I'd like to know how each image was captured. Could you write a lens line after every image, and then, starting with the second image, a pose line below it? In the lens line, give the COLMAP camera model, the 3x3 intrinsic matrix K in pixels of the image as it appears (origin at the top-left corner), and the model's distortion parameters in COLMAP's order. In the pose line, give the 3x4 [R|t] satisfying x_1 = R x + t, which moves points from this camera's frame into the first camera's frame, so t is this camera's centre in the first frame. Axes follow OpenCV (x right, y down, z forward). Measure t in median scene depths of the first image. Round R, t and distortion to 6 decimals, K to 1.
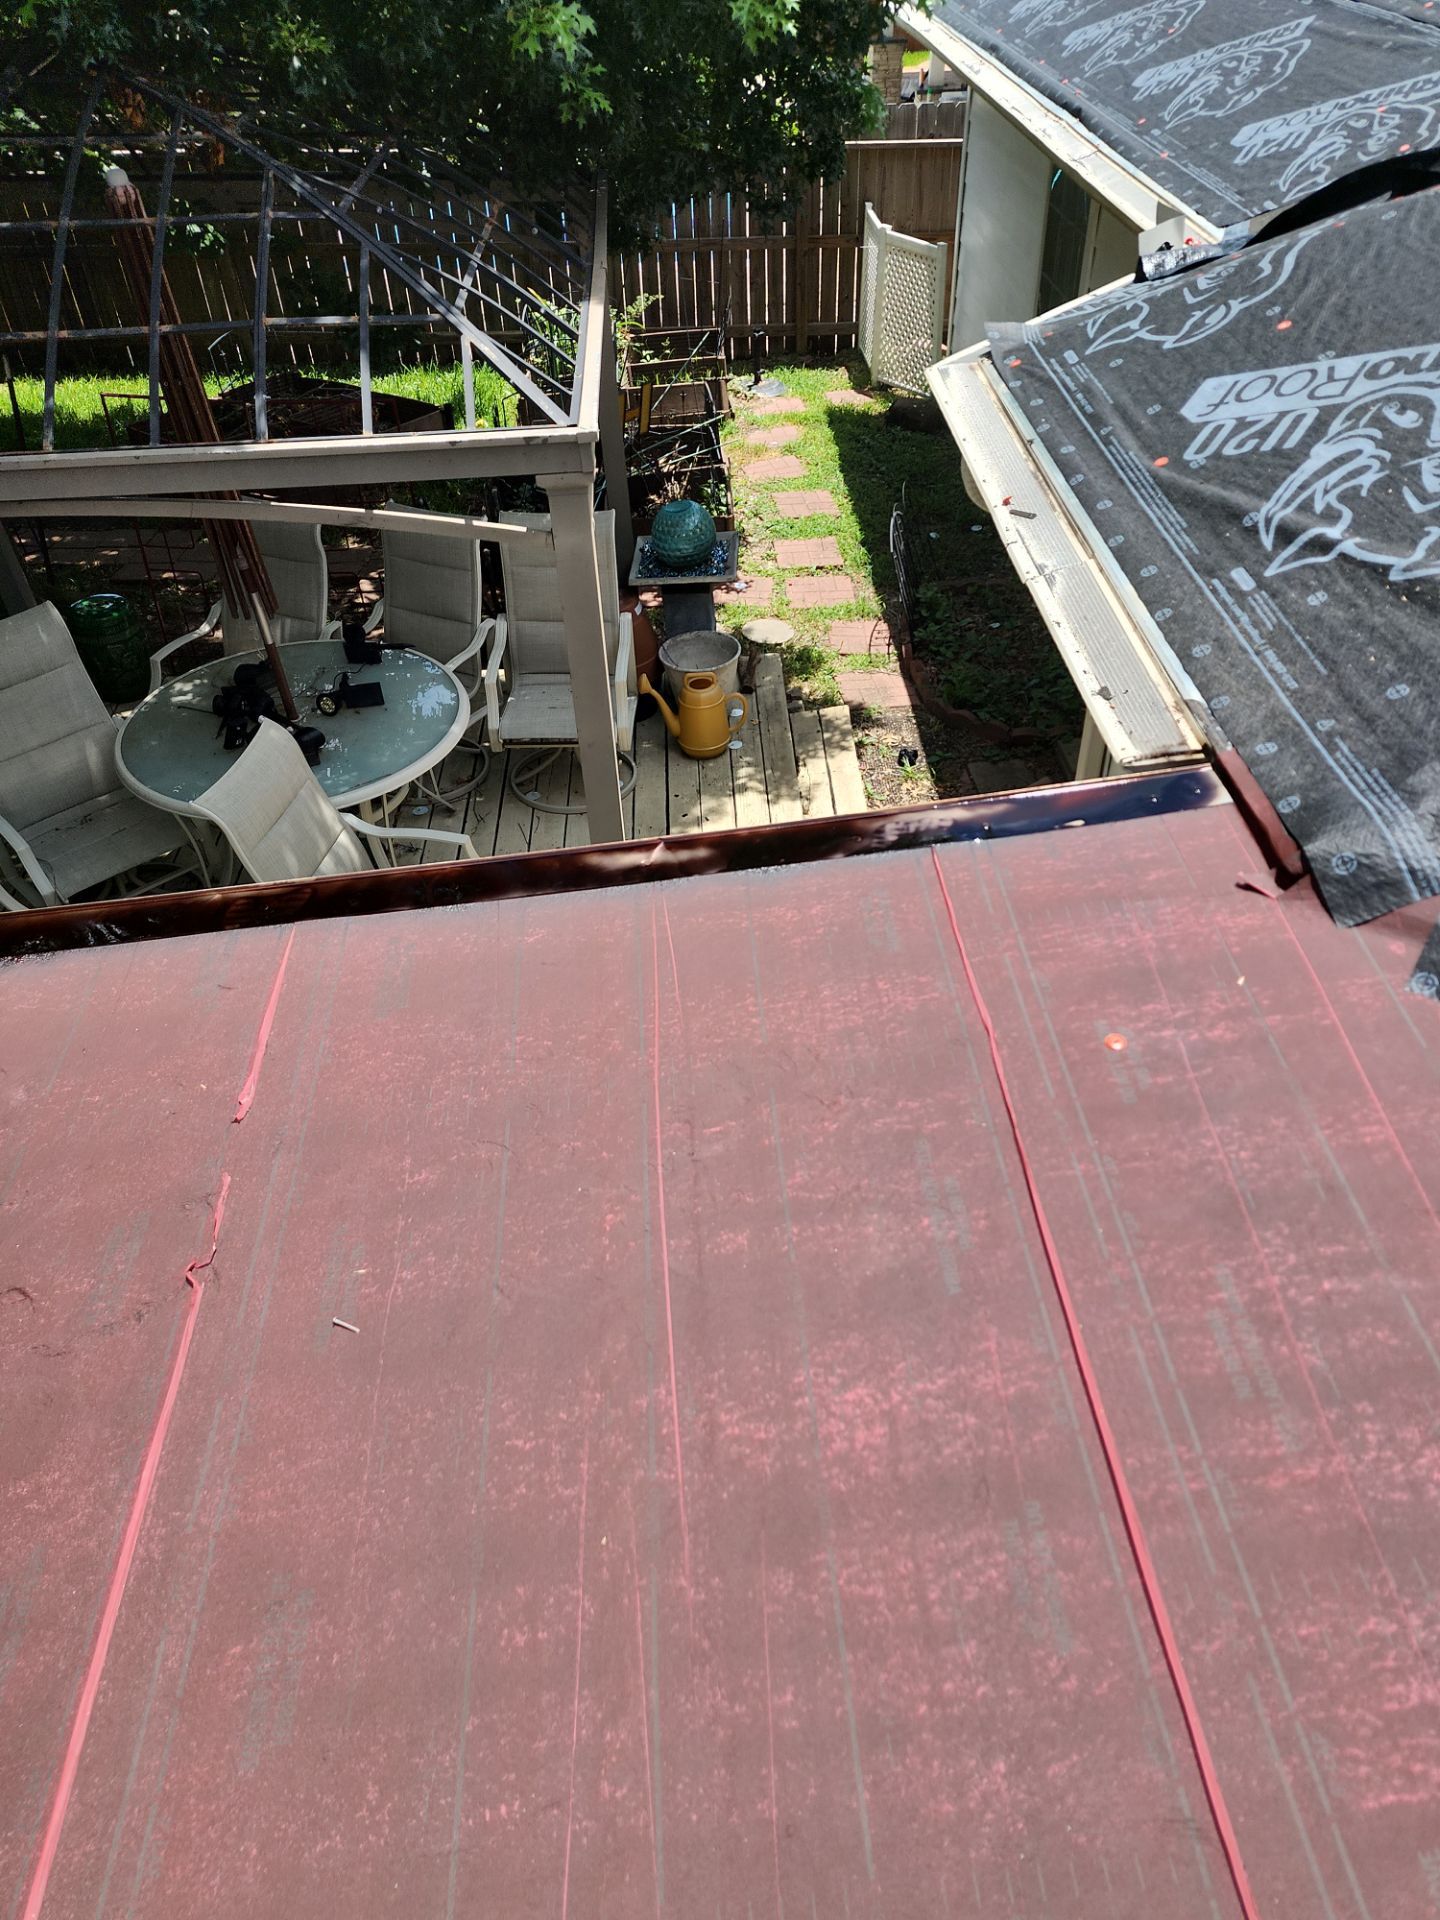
lens RADIAL K [[1277.6, 0, 771.9], [0, 1277.6, 955.1], [0, 0, 1]] dist [0.085111, -0.063710]
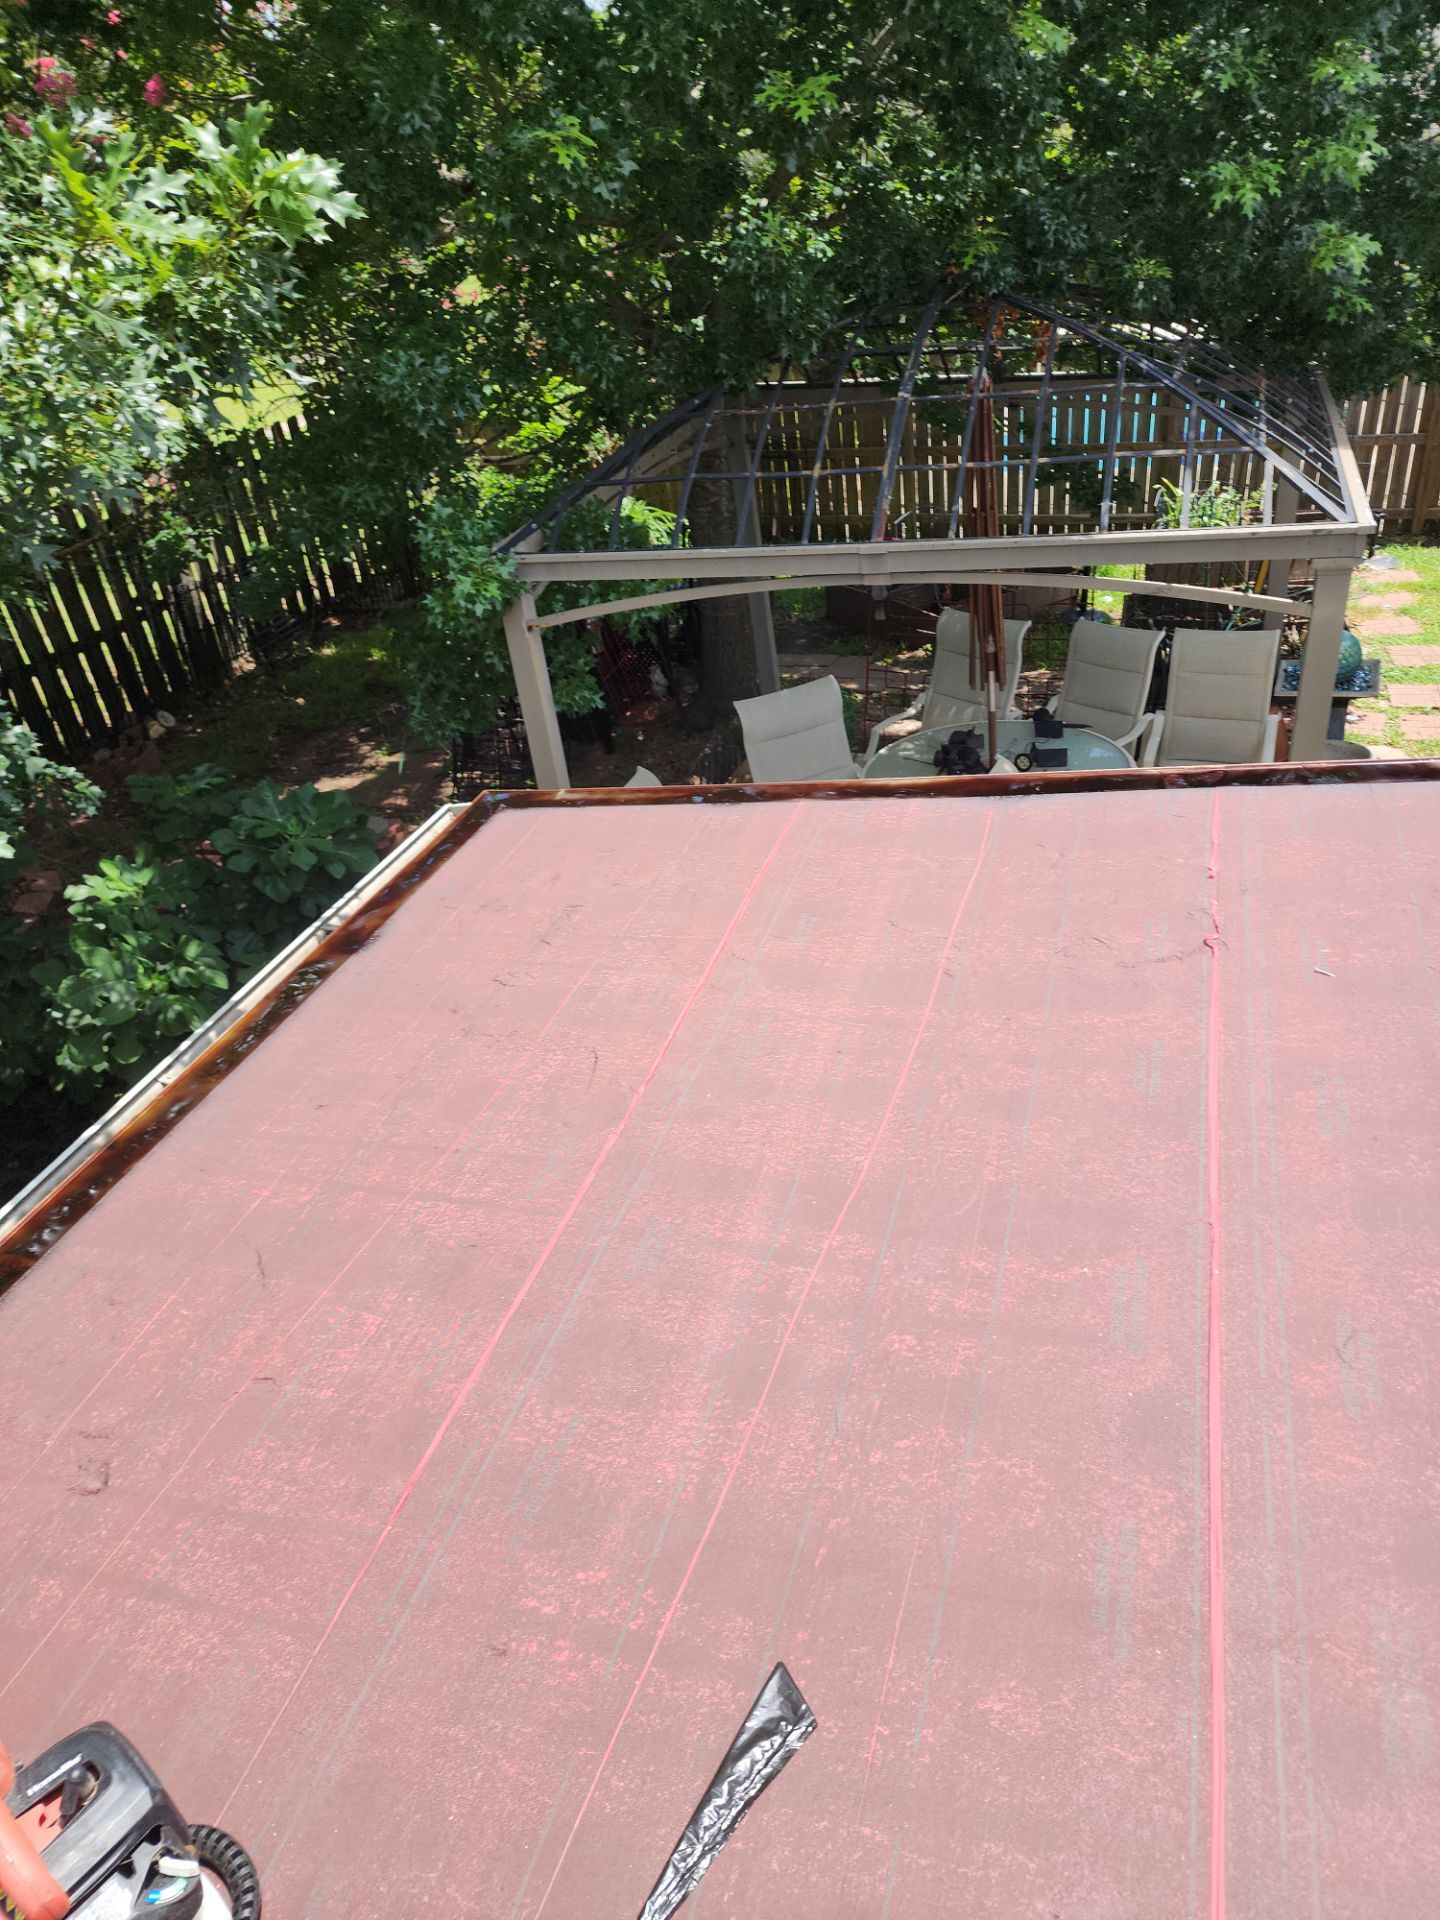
lens RADIAL K [[1277.6, 0, 771.9], [0, 1277.6, 955.1], [0, 0, 1]] dist [0.085111, -0.063710]
pose [[0.935029, 0.135128, -0.327812, -0.165405], [-0.181035, 0.976883, -0.113691, 0.211634], [0.304871, 0.165650, 0.937877, -0.260385]]
